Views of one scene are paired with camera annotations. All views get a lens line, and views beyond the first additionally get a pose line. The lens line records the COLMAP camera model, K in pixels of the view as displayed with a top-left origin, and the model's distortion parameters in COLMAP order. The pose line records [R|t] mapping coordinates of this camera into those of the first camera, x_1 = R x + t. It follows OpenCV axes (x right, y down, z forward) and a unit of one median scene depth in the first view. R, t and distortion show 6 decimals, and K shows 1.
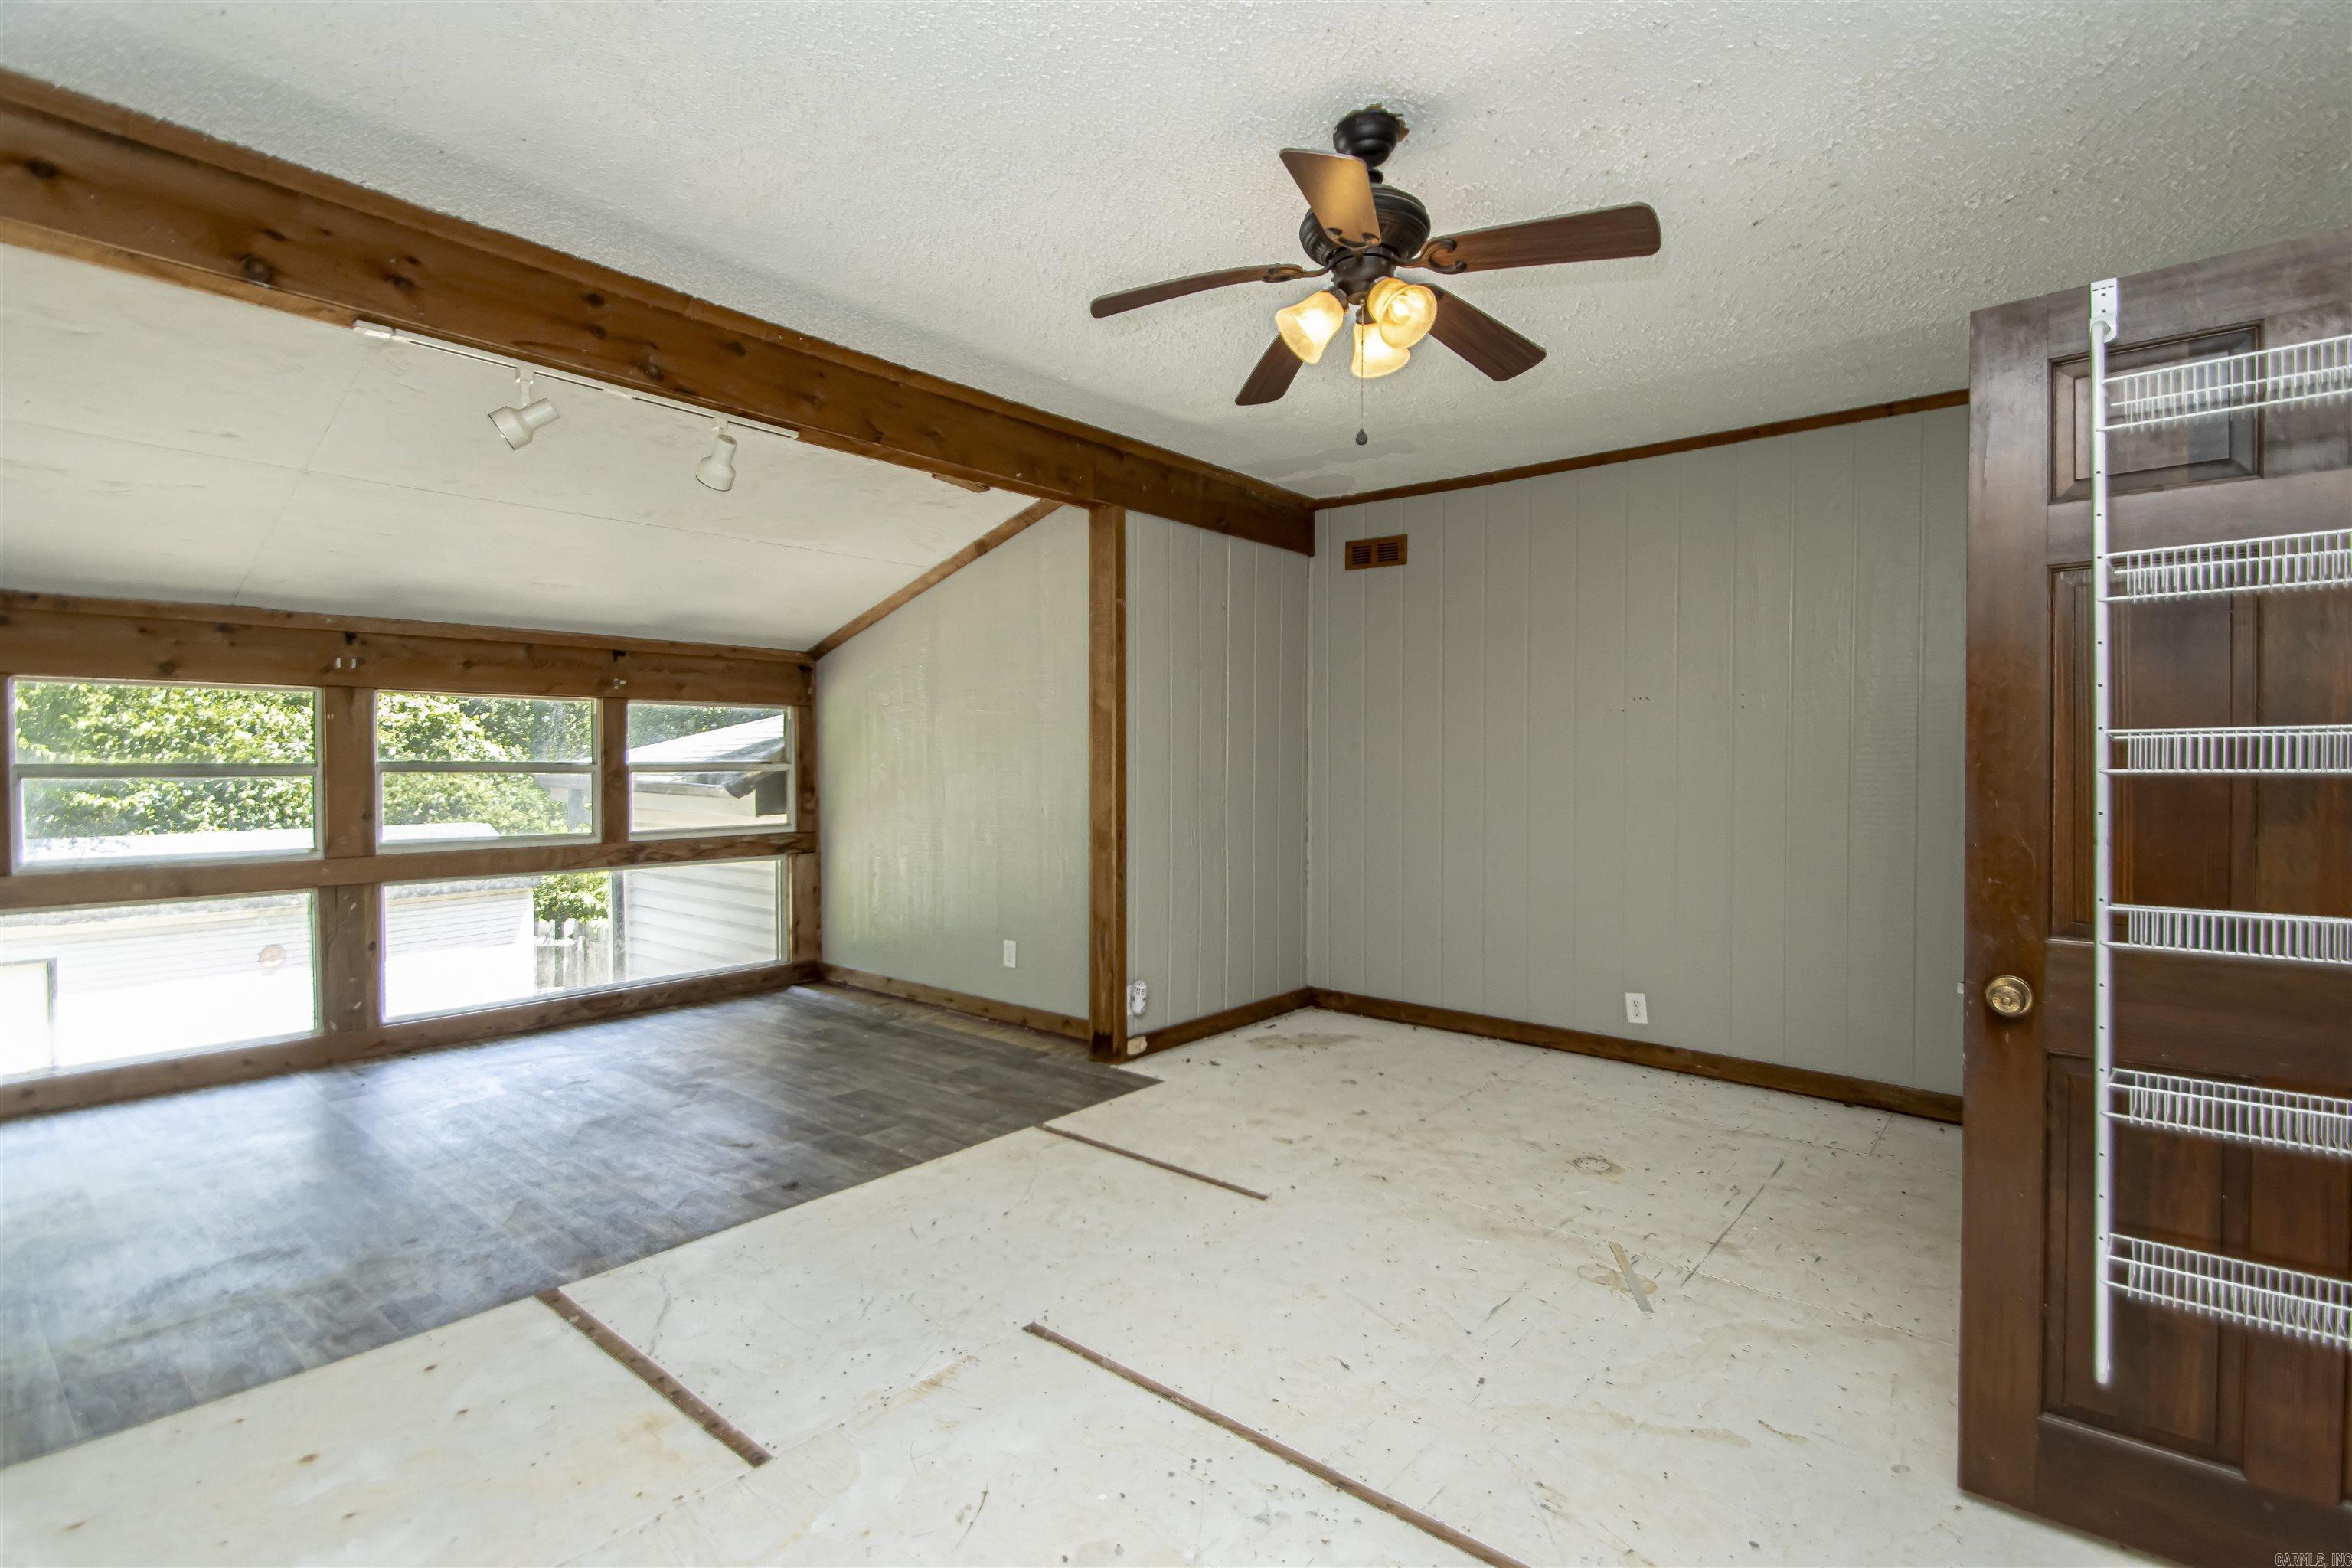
lens RADIAL K [[1092.4, 0, 1176.0], [0, 1092.4, 784.0], [0, 0, 1]] dist [0.022084, -0.021471]
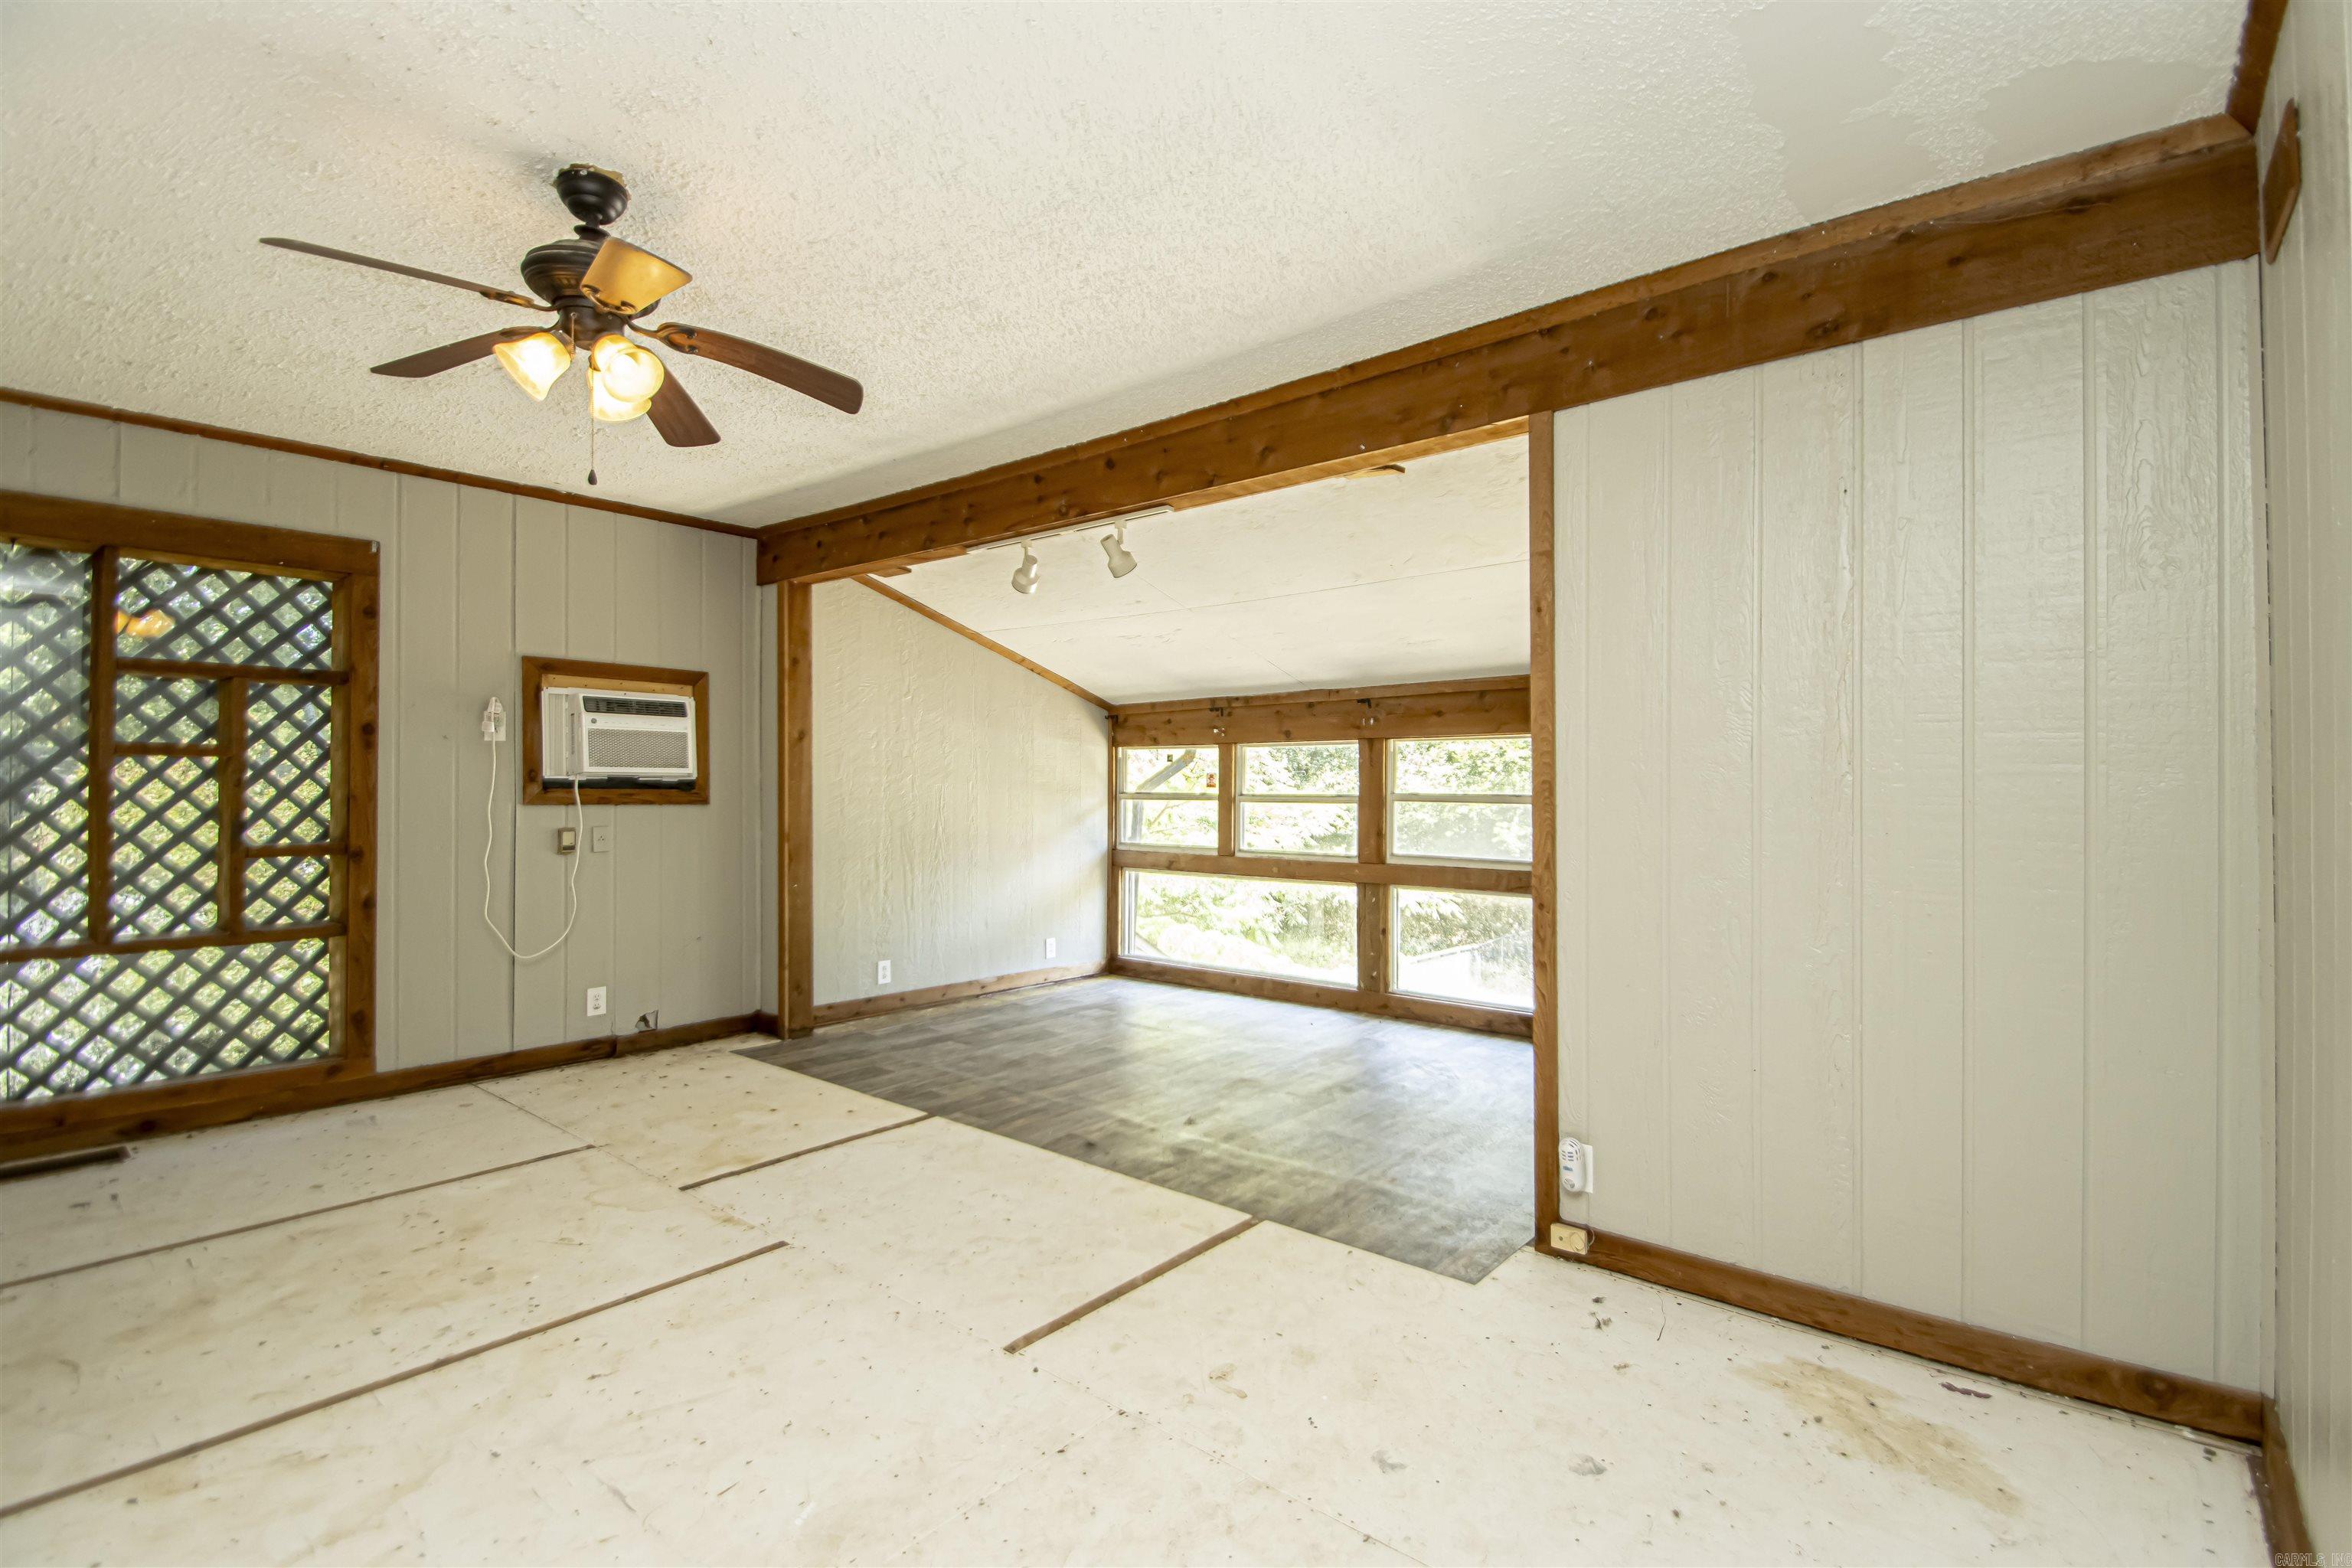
lens RADIAL K [[1063.3, 0, 1176.0], [0, 1063.3, 784.0], [0, 0, 1]] dist [0.004938, -0.009712]
pose [[0.018963, -0.006524, -0.999799, 0.719477], [-0.023915, 0.999690, -0.006977, -0.020356], [0.999534, 0.024043, 0.018801, 0.931588]]
